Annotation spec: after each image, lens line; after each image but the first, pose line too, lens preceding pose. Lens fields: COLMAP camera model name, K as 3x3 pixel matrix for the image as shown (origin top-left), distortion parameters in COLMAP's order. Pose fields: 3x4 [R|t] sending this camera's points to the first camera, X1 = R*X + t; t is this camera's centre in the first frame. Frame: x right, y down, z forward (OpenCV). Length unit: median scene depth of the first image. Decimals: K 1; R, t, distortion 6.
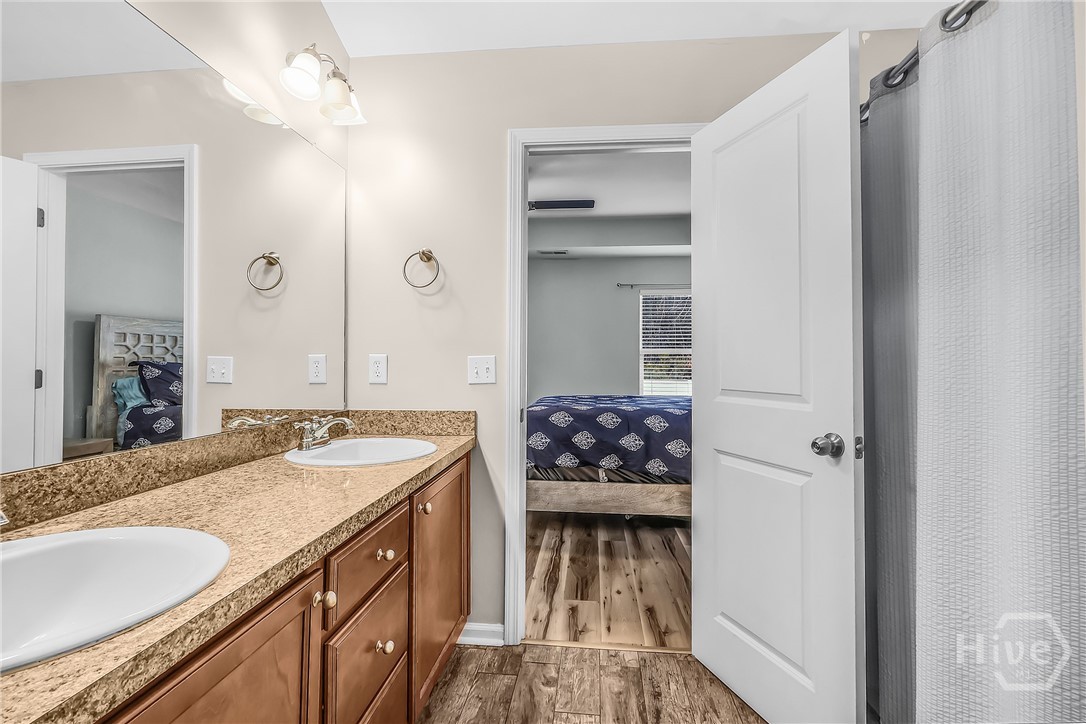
lens RADIAL K [[510.2, 0, 538.4], [0, 510.2, 361.4], [0, 0, 1]] dist [-0.002745, -0.000446]
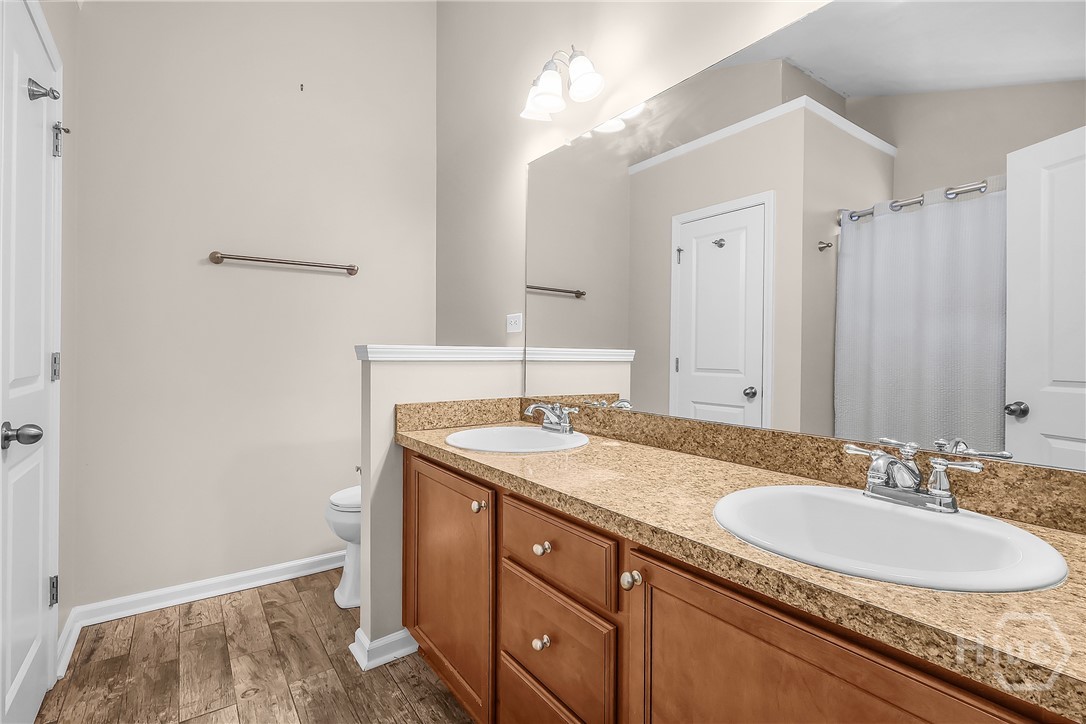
lens RADIAL K [[510.2, 0, 538.4], [0, 510.2, 361.4], [0, 0, 1]] dist [-0.002745, -0.000446]
pose [[-0.750677, 0.004737, -0.660653, 0.332203], [-0.005203, 0.999901, 0.013081, 0.011930], [0.660649, 0.013257, -0.750578, 1.652866]]
